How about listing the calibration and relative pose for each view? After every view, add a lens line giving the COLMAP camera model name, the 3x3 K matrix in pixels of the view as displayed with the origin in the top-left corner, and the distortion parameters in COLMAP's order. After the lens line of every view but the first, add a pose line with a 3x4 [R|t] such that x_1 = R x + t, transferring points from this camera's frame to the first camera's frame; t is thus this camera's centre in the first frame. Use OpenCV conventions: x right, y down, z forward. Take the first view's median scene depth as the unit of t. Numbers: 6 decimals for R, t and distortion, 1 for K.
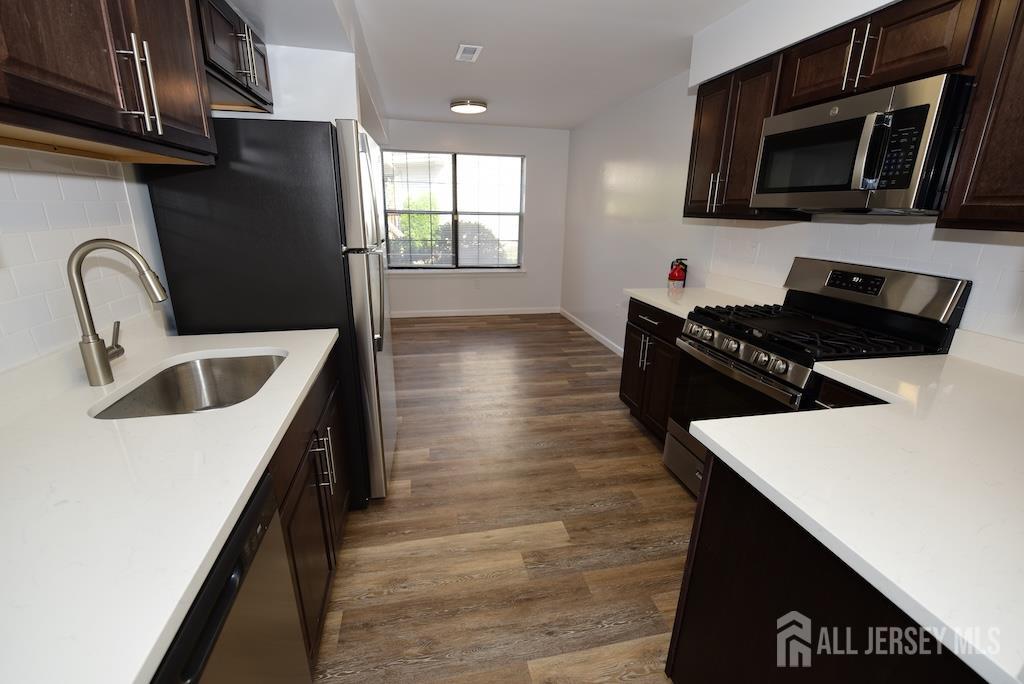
lens RADIAL K [[438.6, 0, 512.0], [0, 438.6, 342.0], [0, 0, 1]] dist [-0.002295, -0.000193]
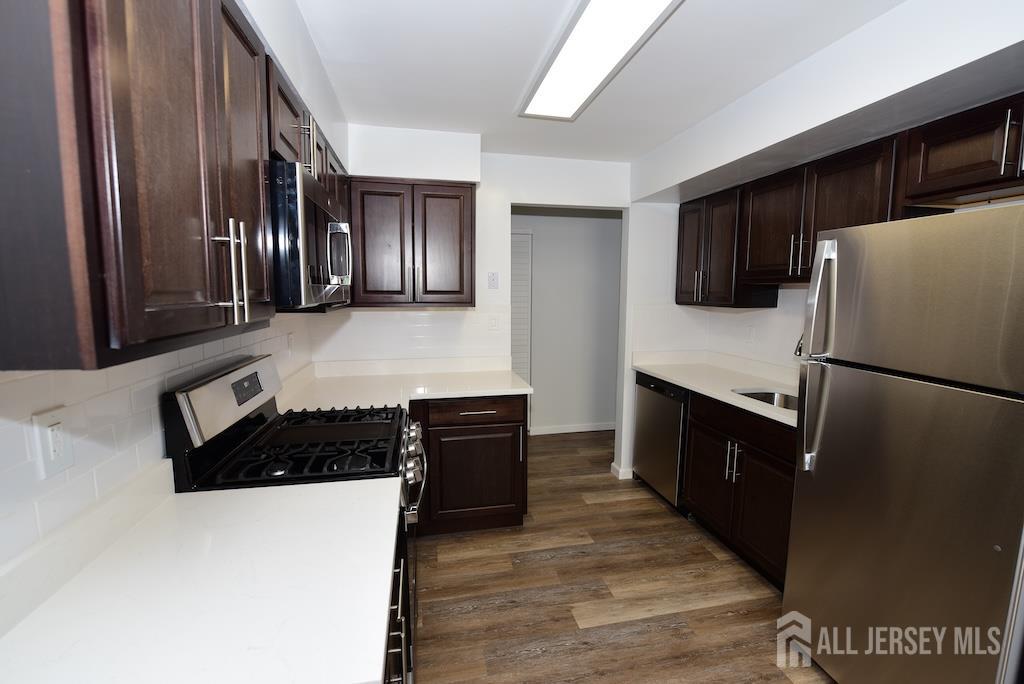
lens RADIAL K [[438.6, 0, 512.0], [0, 438.6, 342.0], [0, 0, 1]] dist [-0.002295, -0.000193]
pose [[-0.999681, -0.025056, 0.003021, 0.296240], [-0.021793, 0.917403, 0.397362, -0.568975], [-0.012728, 0.397170, -0.917657, 1.768395]]
